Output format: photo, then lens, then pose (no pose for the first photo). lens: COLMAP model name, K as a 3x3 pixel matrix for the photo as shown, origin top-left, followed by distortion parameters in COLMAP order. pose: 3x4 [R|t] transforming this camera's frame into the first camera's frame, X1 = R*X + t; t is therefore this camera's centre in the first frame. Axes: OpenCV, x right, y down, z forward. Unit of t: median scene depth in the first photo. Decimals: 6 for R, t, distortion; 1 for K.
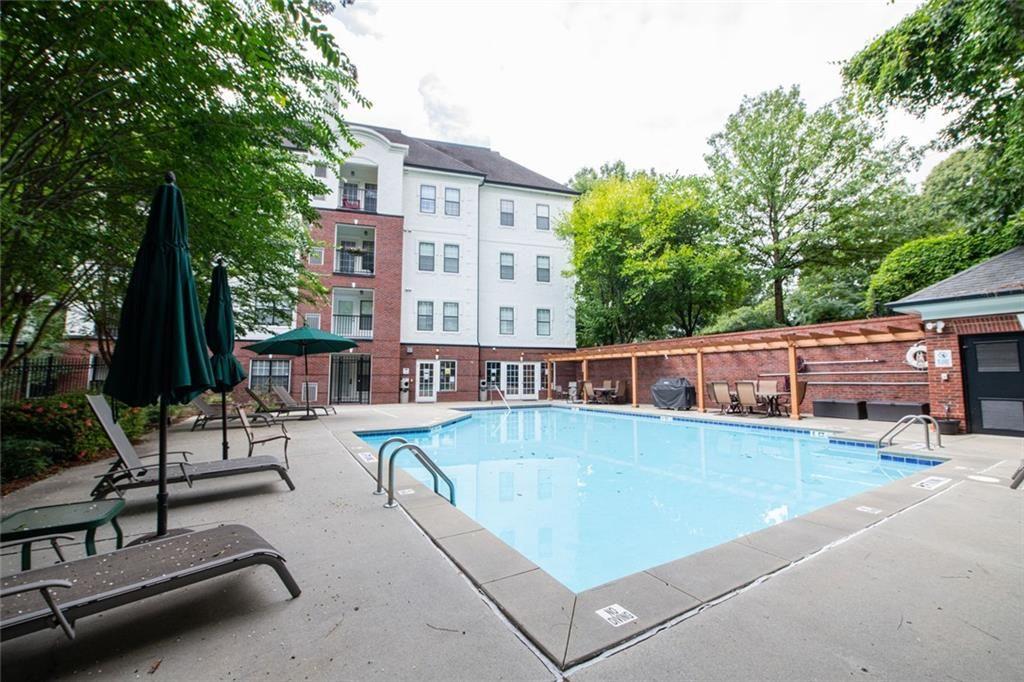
lens RADIAL K [[406.8, 0, 514.6], [0, 406.8, 341.5], [0, 0, 1]] dist [-0.003612, -0.000096]
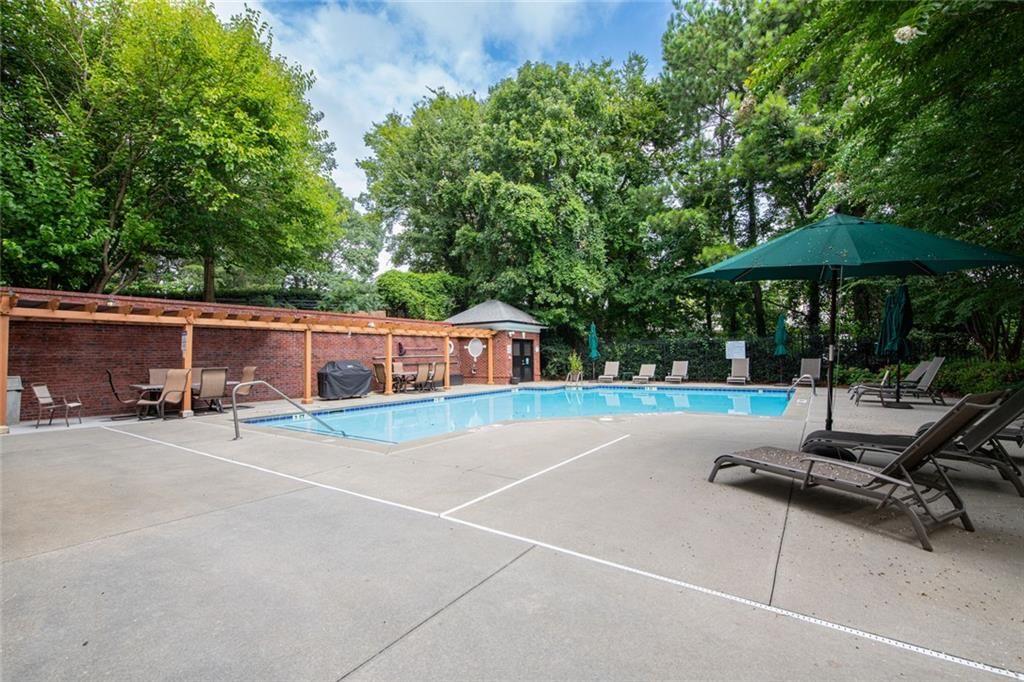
lens RADIAL K [[462.5, 0, 511.9], [0, 462.5, 344.0], [0, 0, 1]] dist [0.000527, 0.000021]
pose [[-0.445263, 0.035613, 0.894691, -0.614279], [-0.063360, 0.995451, -0.071157, 0.102682], [-0.893155, -0.088371, -0.440981, 1.124078]]
